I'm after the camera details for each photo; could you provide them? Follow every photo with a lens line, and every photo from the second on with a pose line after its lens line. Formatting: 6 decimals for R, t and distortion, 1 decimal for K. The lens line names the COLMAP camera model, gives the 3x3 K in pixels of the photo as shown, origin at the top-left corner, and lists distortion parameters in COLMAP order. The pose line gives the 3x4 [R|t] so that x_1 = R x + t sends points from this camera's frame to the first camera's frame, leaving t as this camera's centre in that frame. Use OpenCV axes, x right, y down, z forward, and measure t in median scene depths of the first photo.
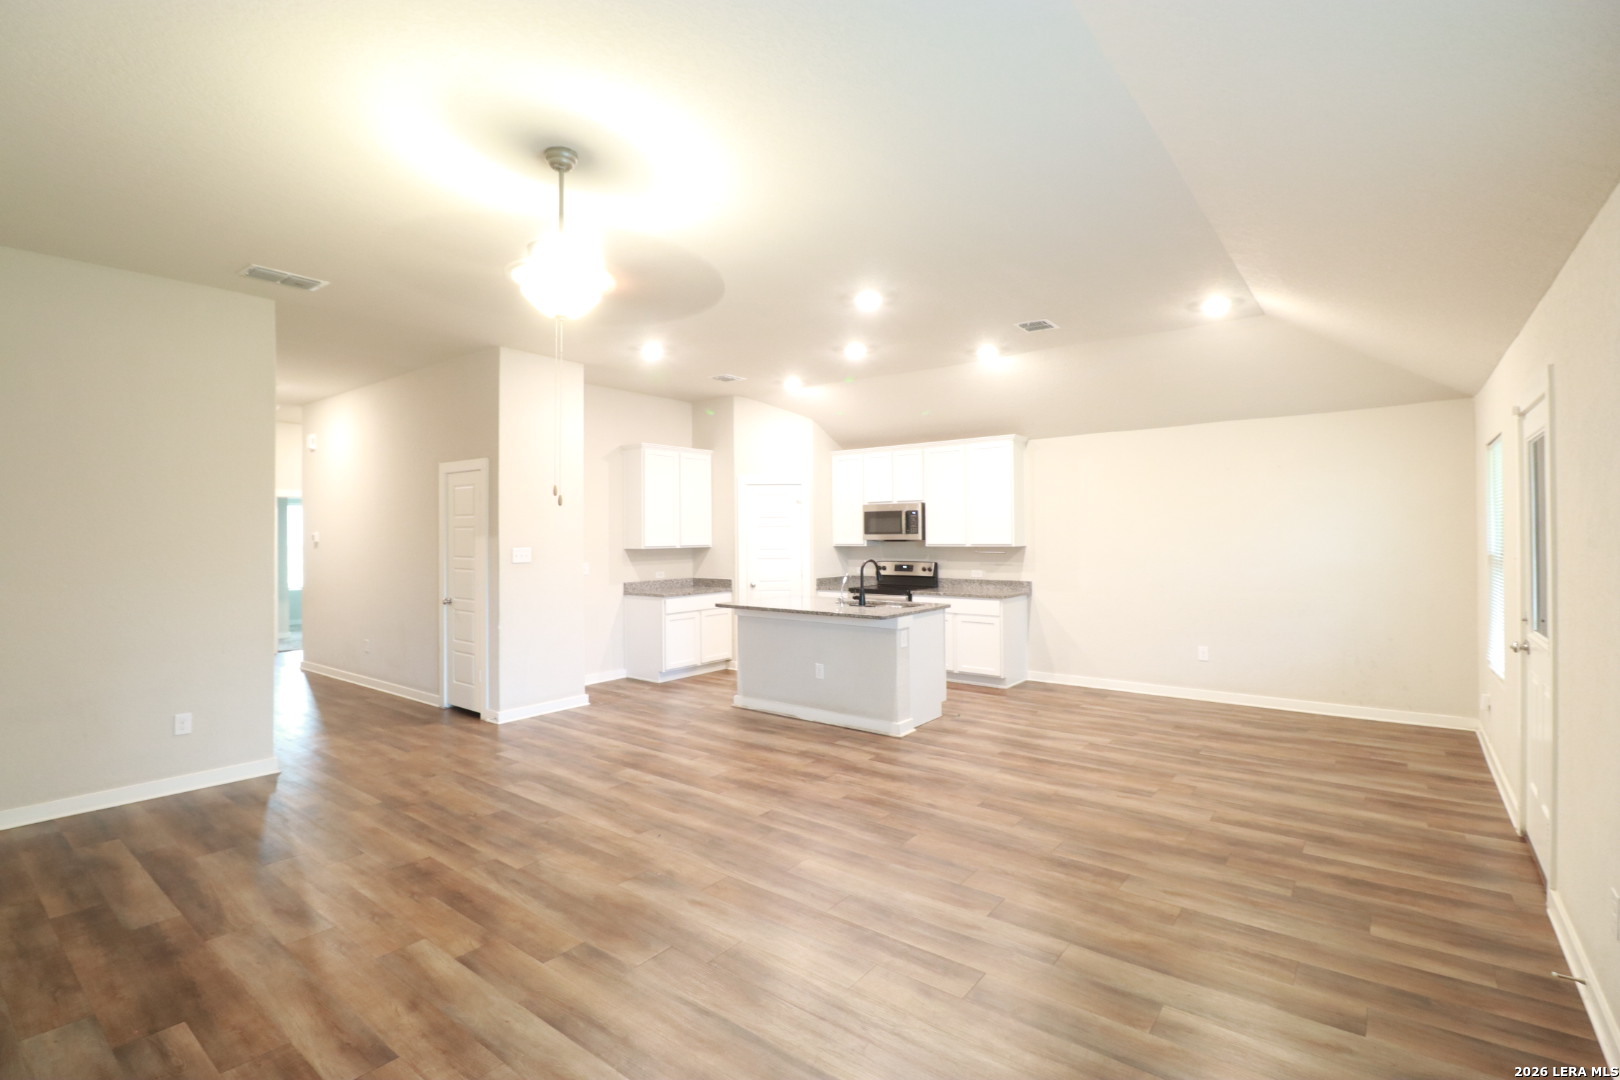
lens RADIAL K [[747.3, 0, 812.0], [0, 747.3, 522.8], [0, 0, 1]] dist [0.000977, -0.014521]
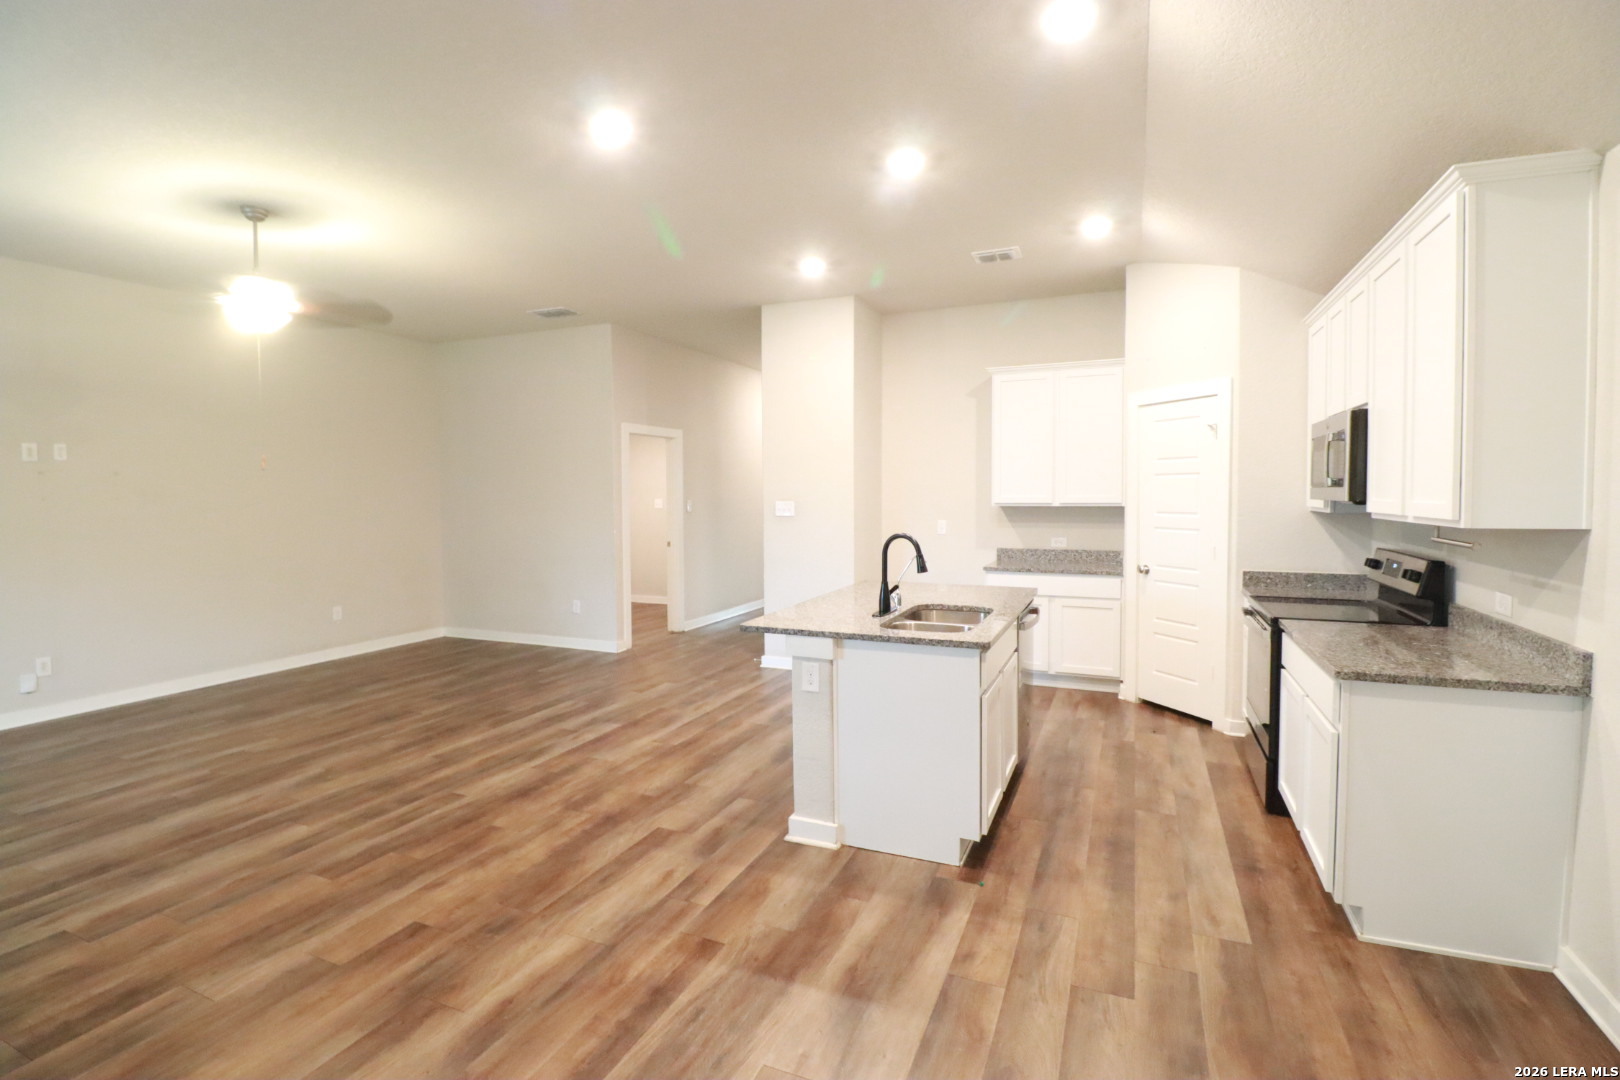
lens RADIAL K [[747.3, 0, 812.0], [0, 747.3, 522.8], [0, 0, 1]] dist [0.000977, -0.014521]
pose [[0.249190, 0.046313, -0.967346, 0.756300], [0.018825, 0.998436, 0.052650, 0.012634], [0.968272, -0.031330, 0.247929, 0.993851]]
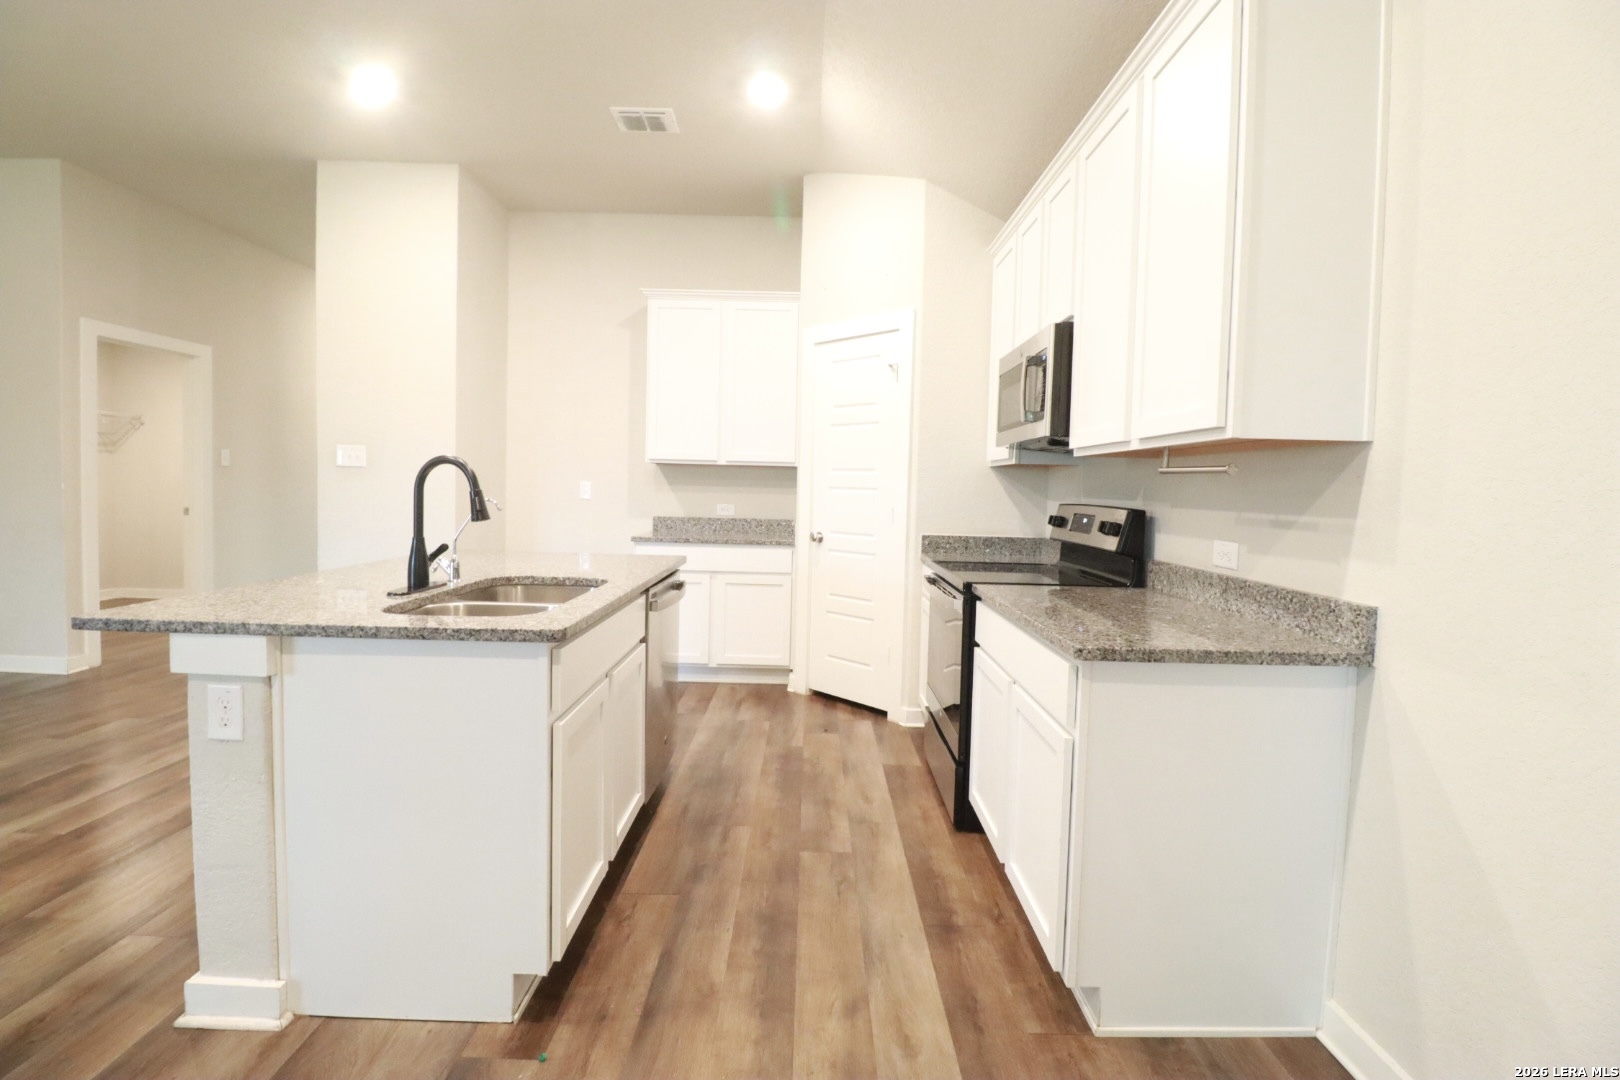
lens RADIAL K [[747.3, 0, 812.0], [0, 747.3, 522.8], [0, 0, 1]] dist [0.000977, -0.014521]
pose [[0.612038, 0.061486, -0.788435, 0.557871], [-0.018727, 0.997820, 0.063277, 0.068450], [0.790607, -0.023963, 0.611855, 1.154077]]
